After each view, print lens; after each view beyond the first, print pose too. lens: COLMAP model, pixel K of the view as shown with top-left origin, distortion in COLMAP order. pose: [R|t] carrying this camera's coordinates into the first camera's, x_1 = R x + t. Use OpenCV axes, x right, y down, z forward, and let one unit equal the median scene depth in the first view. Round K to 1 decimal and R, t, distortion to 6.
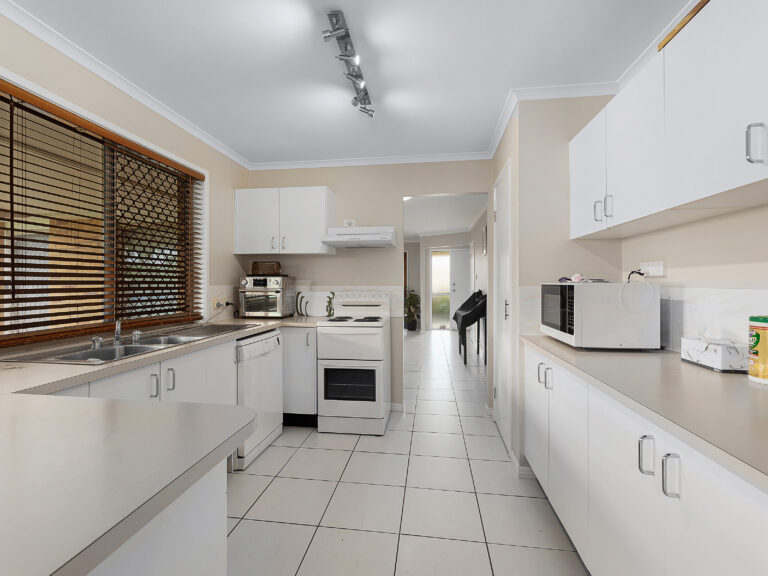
lens RADIAL K [[356.1, 0, 380.6], [0, 356.1, 284.5], [0, 0, 1]] dist [-0.002931, -0.000118]
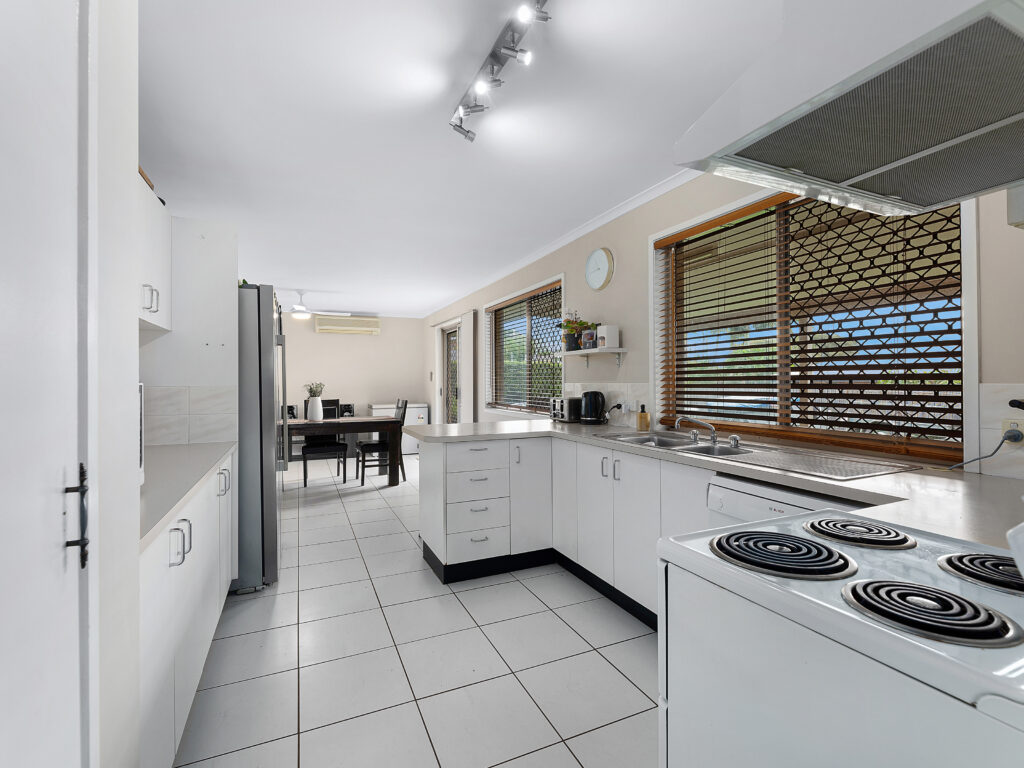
lens RADIAL K [[474.7, 0, 511.7], [0, 474.7, 379.9], [0, 0, 1]] dist [-0.002931, -0.000118]
pose [[-0.841257, 0.000573, -0.540636, 0.251827], [0.001044, 0.999999, -0.000564, -0.000720], [0.540635, -0.001039, -0.841257, 1.150311]]
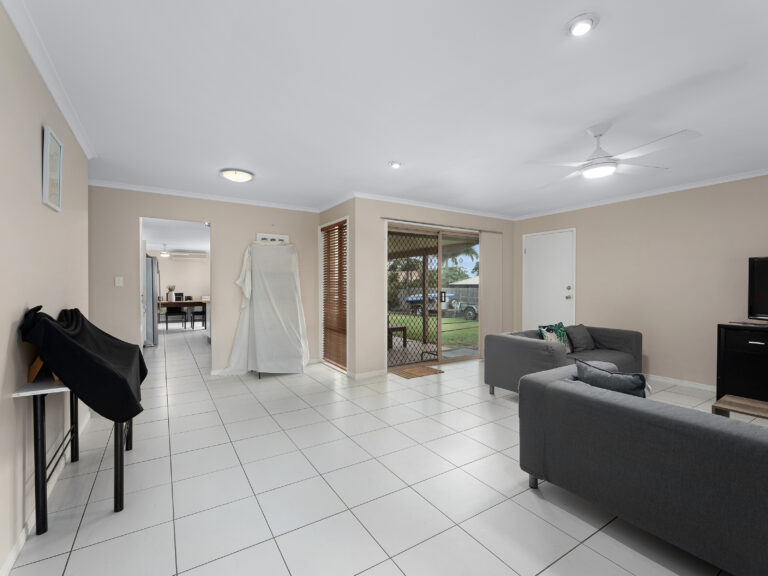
lens RADIAL K [[356.1, 0, 385.2], [0, 356.1, 288.9], [0, 0, 1]] dist [-0.002931, -0.000118]
pose [[-0.758540, 0.001997, -0.651623, 0.372881], [-0.004041, 0.999962, 0.007768, 0.002055], [0.651614, 0.008526, -0.758503, 1.913287]]
